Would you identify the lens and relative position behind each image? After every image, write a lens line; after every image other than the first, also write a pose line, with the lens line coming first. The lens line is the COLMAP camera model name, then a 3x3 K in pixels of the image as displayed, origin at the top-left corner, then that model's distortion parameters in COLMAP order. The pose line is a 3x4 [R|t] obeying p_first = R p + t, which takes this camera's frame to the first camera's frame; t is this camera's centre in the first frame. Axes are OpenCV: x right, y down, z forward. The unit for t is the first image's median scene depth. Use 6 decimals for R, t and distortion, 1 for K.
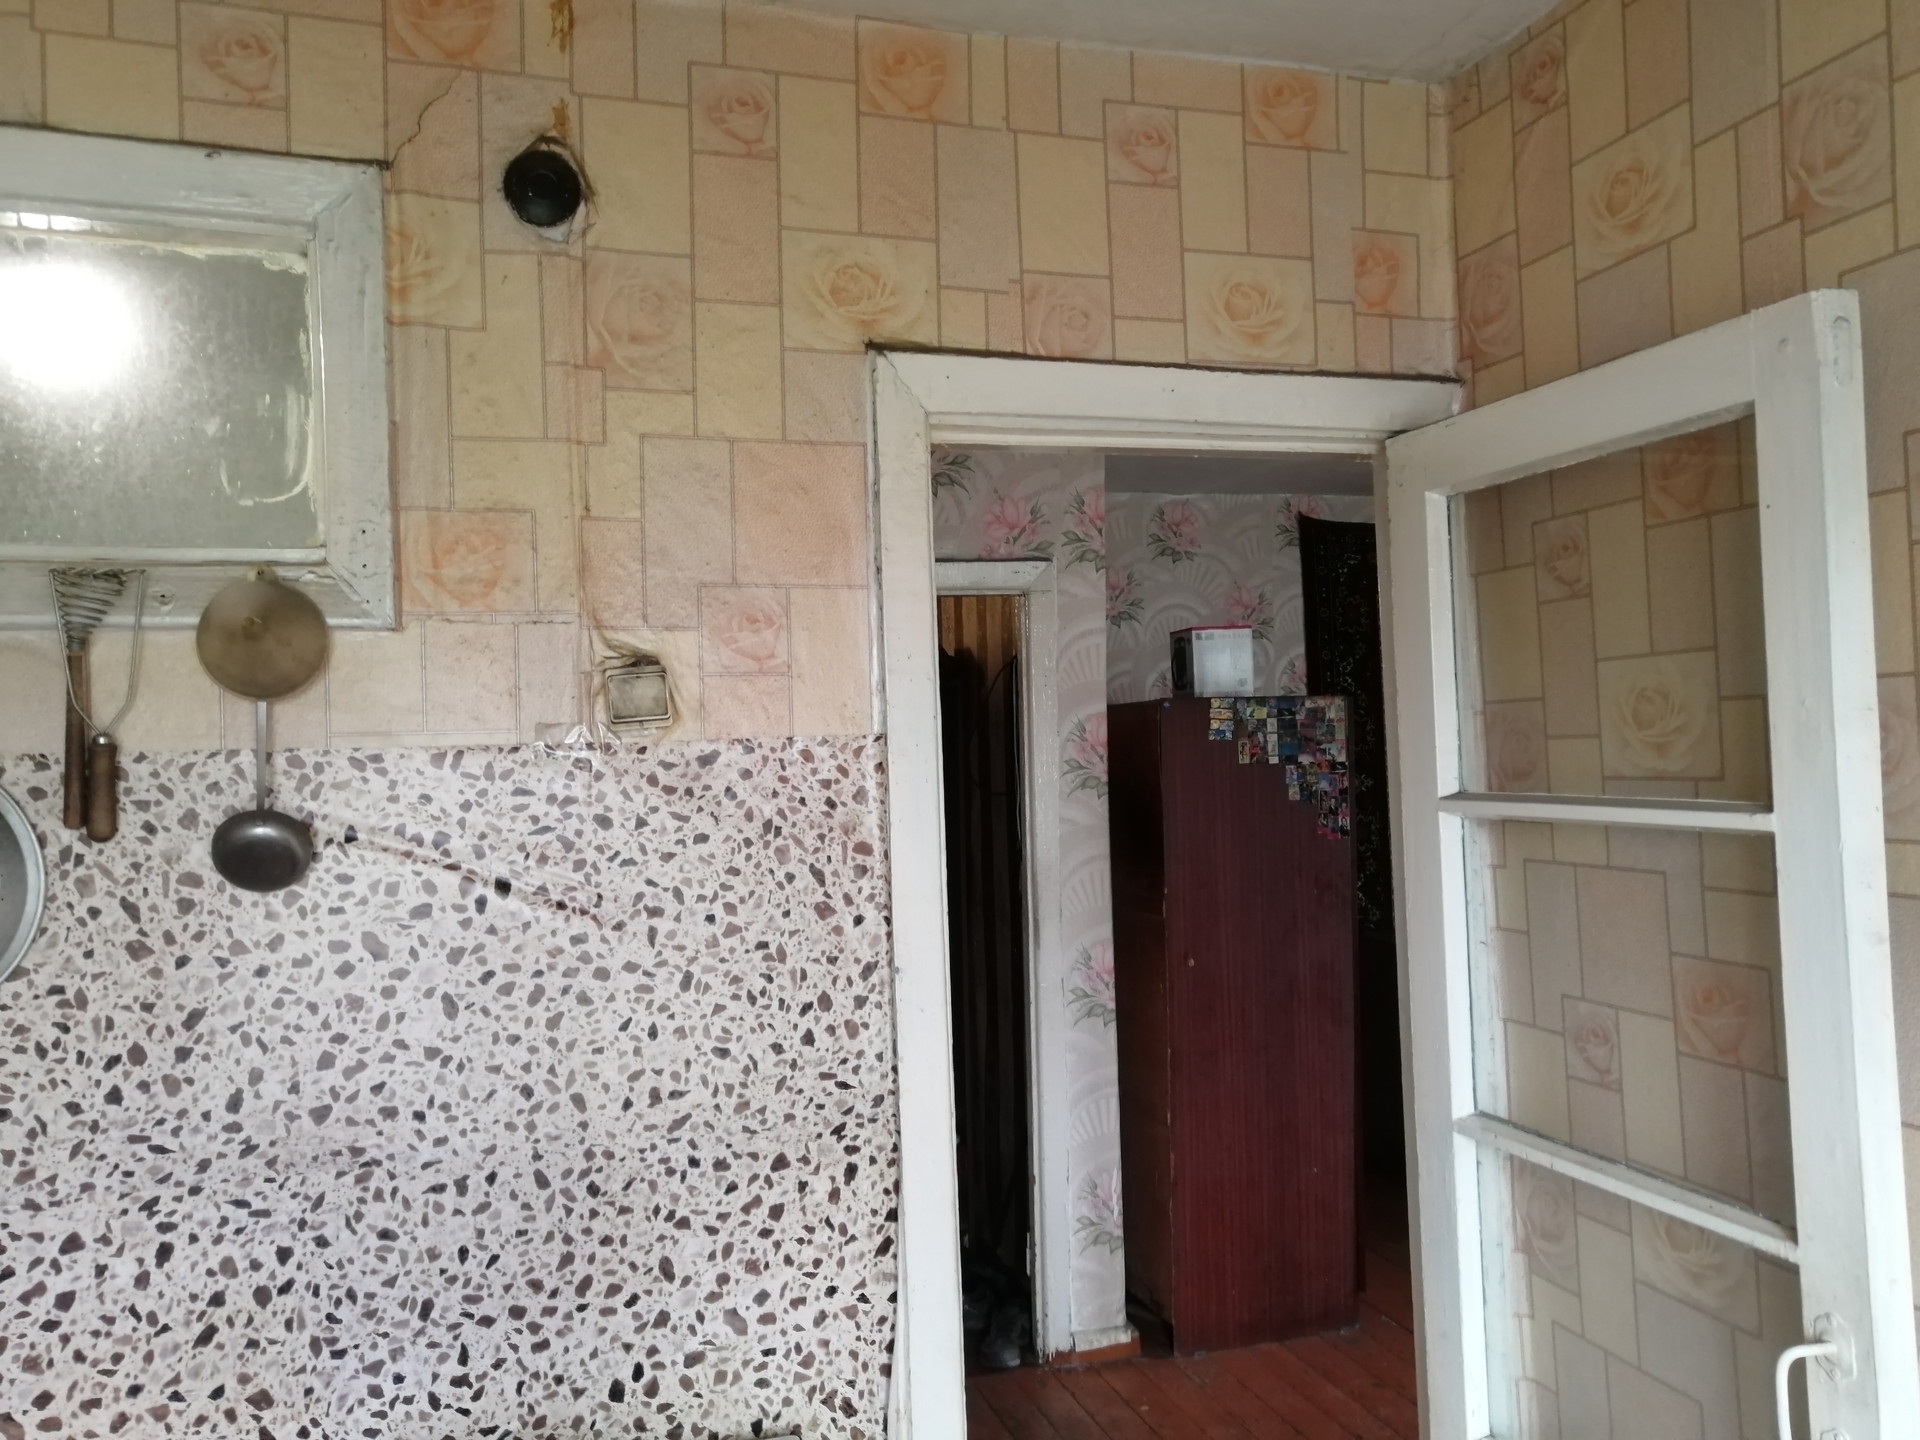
lens RADIAL K [[1356.4, 0, 959.9], [0, 1356.4, 778.3], [0, 0, 1]] dist [0.034465, 0.002866]
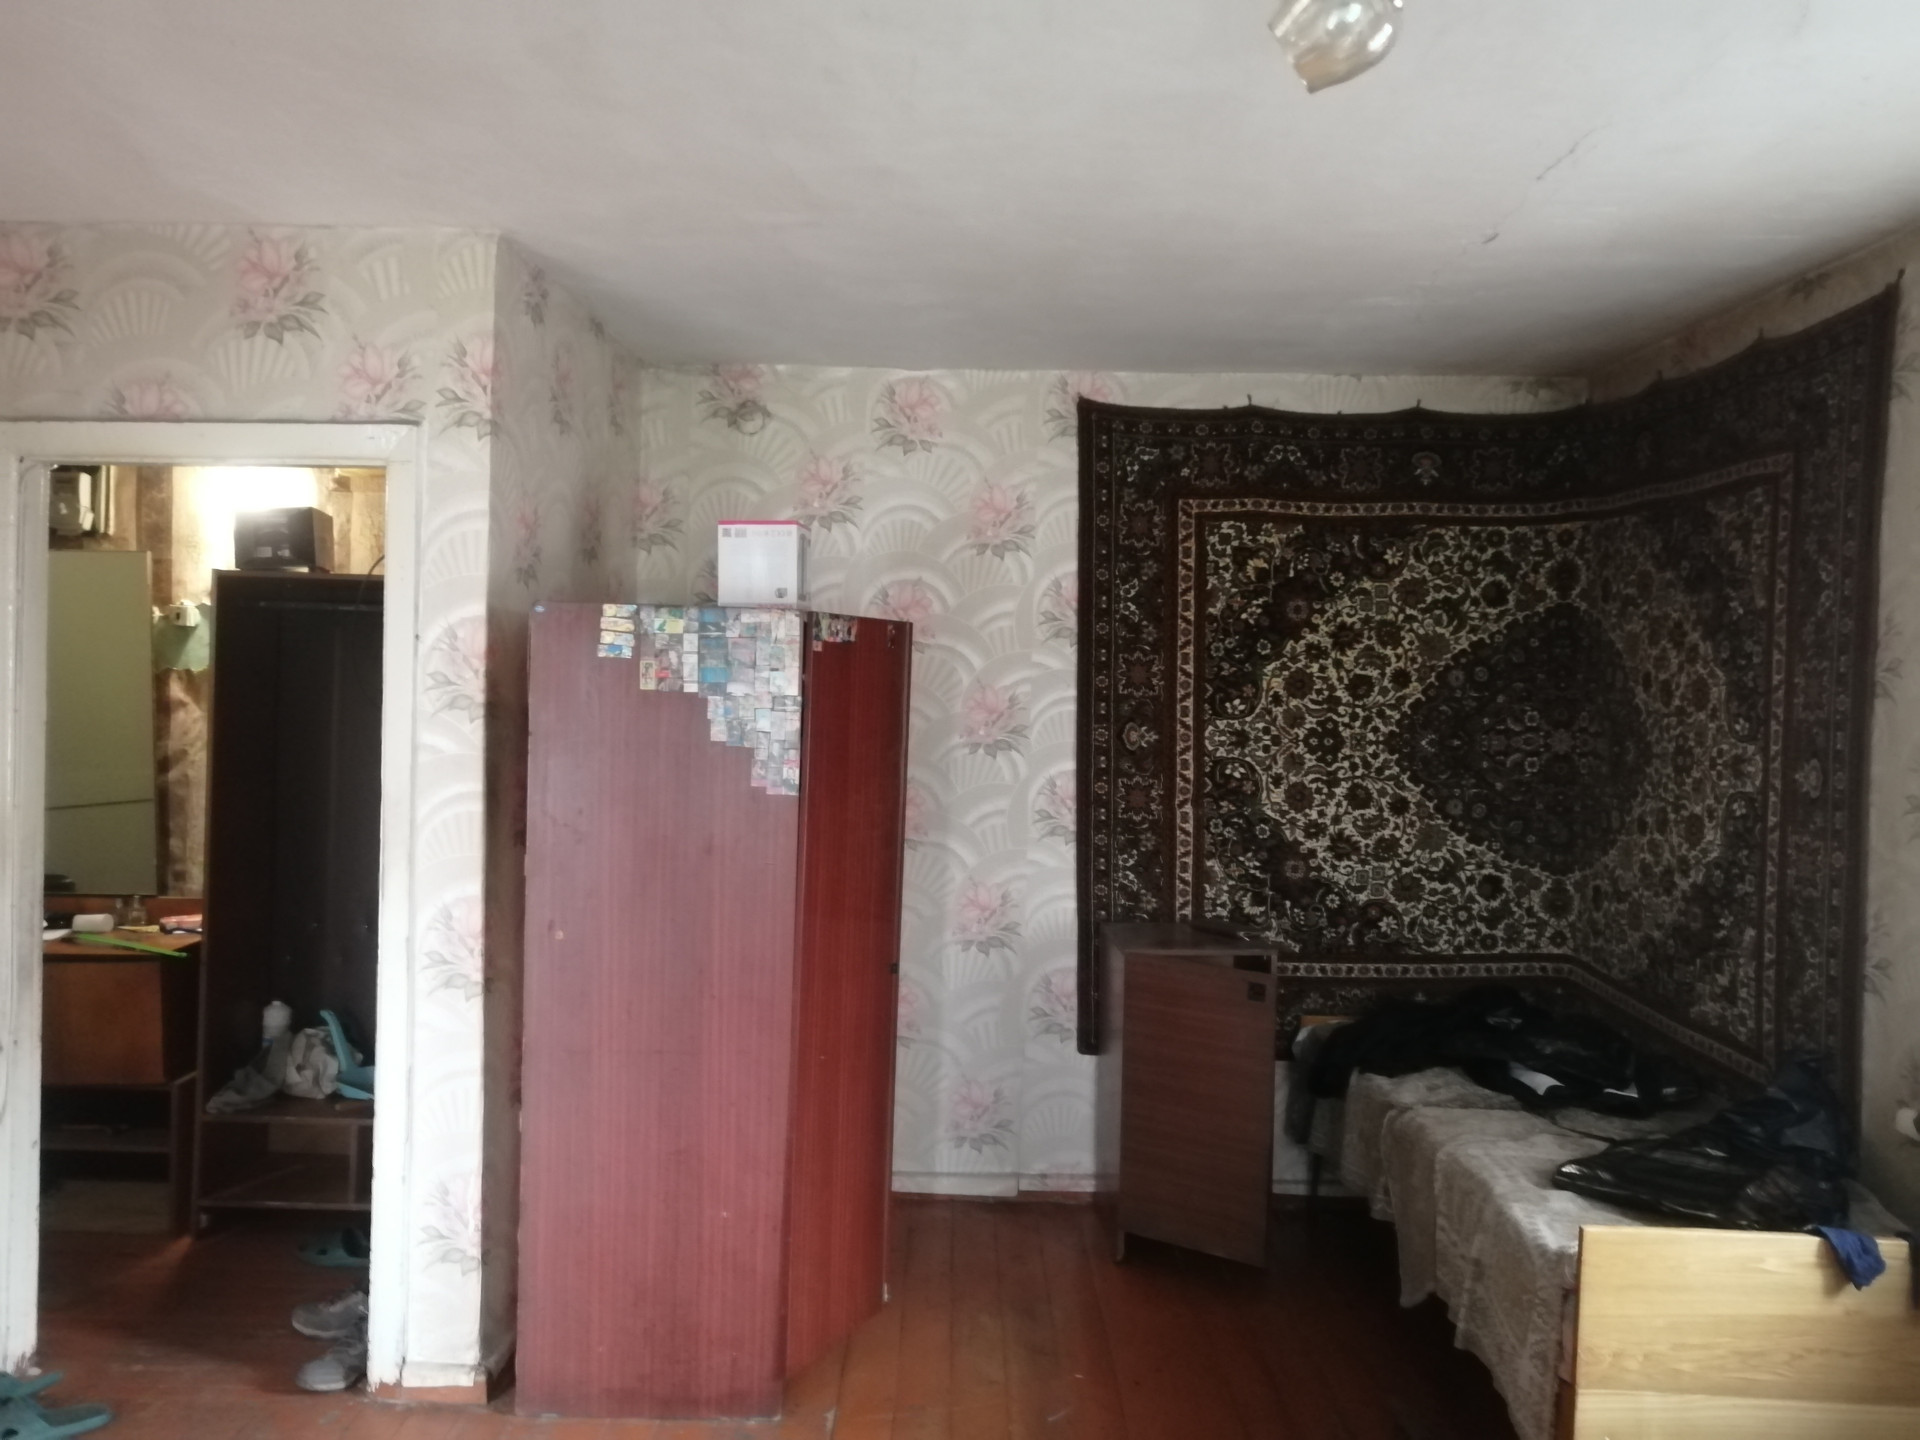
lens RADIAL K [[1356.1, 0, 959.9], [0, 1356.1, 755.9], [0, 0, 1]] dist [0.000916, 0.054836]
pose [[0.957929, 0.070664, -0.278169, 0.329883], [-0.061906, 0.997274, 0.040154, -0.008399], [0.280248, -0.021244, 0.959693, 0.165180]]
